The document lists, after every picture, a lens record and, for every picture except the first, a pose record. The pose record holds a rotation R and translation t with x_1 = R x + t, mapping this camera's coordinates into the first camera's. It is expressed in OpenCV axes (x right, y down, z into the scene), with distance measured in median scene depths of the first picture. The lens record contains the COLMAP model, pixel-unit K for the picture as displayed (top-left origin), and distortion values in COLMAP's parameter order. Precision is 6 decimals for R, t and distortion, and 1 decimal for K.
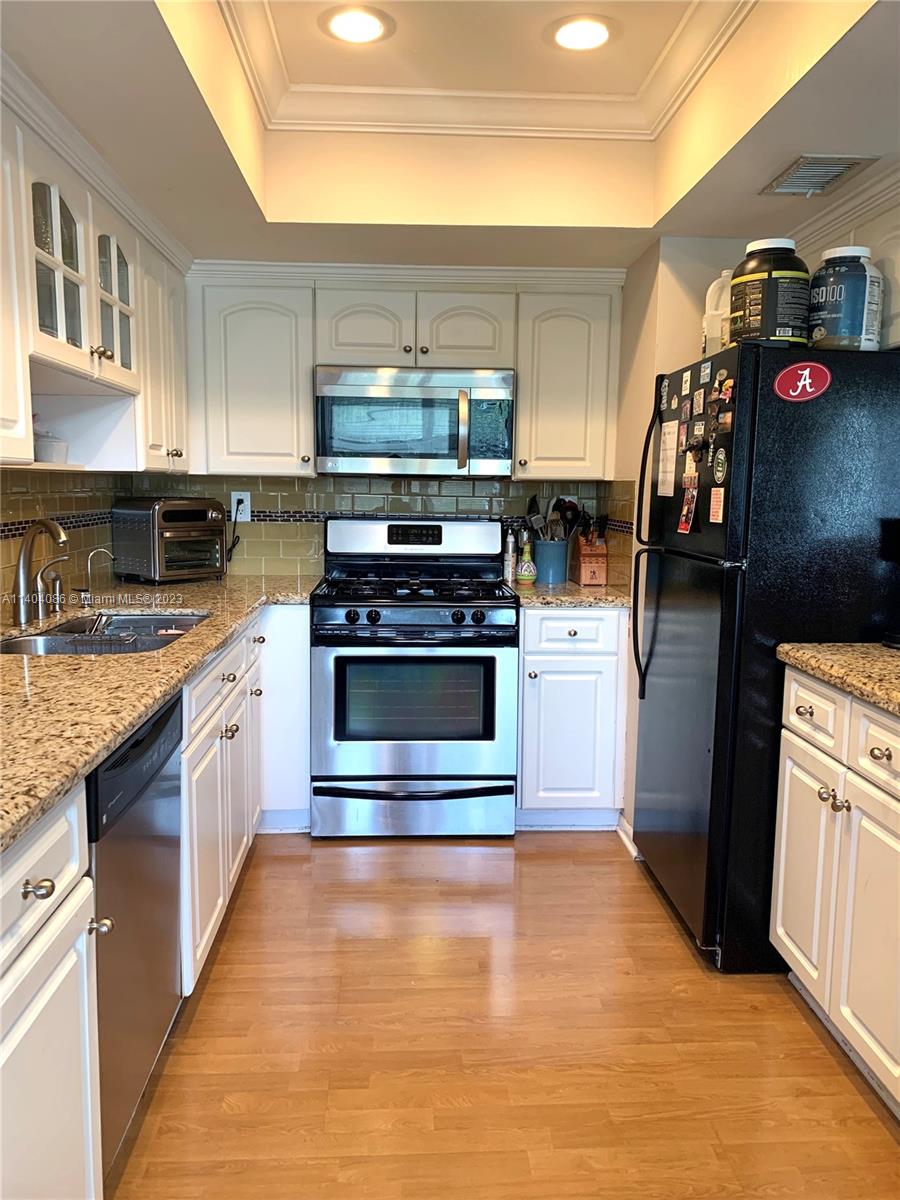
lens RADIAL K [[933.9, 0, 450.0], [0, 933.9, 600.0], [0, 0, 1]] dist [0.002869, 0.000966]
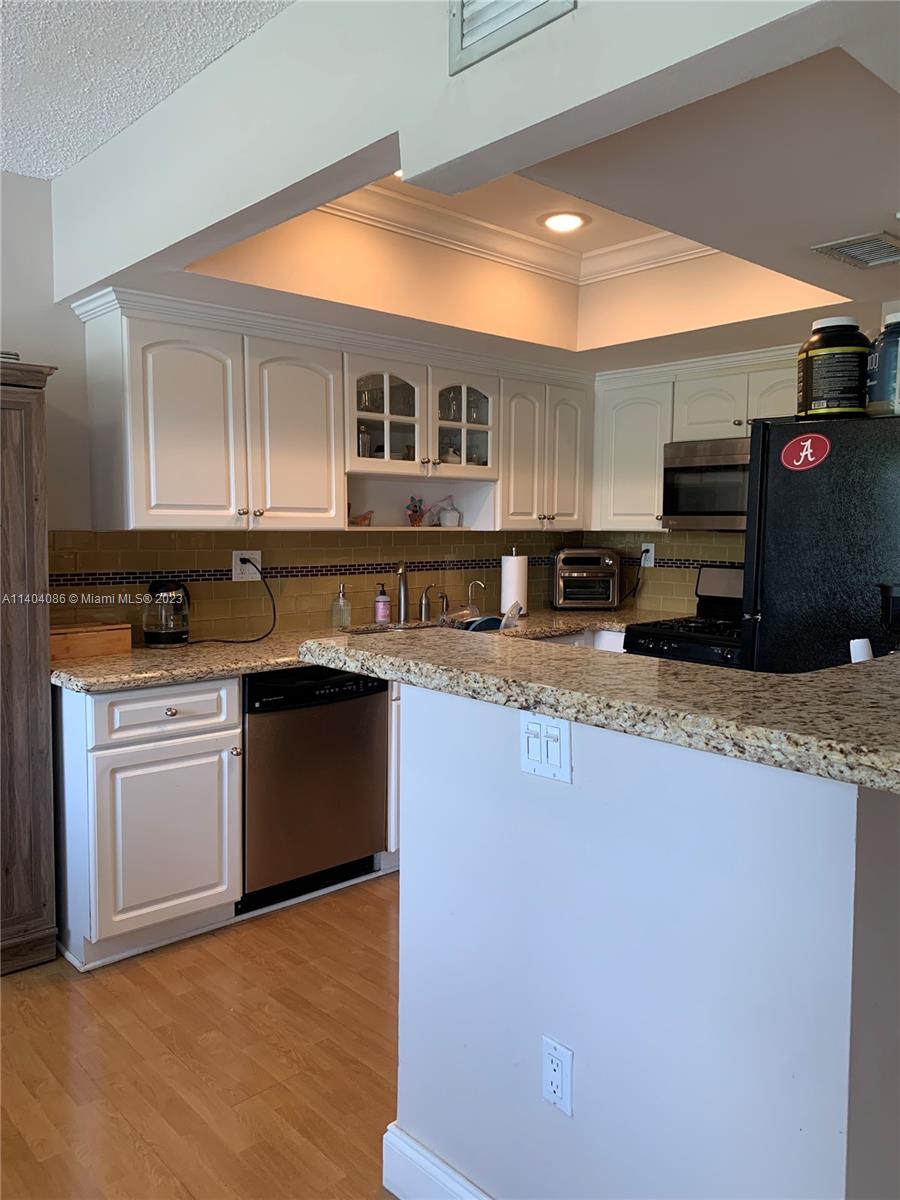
lens RADIAL K [[912.1, 0, 450.0], [0, 912.1, 600.0], [0, 0, 1]] dist [0.001484, -0.001317]
pose [[0.639405, 0.057267, -0.766734, 0.744096], [-0.090109, 0.995932, -0.000759, -0.019758], [0.763572, 0.069575, 0.641964, 0.014522]]
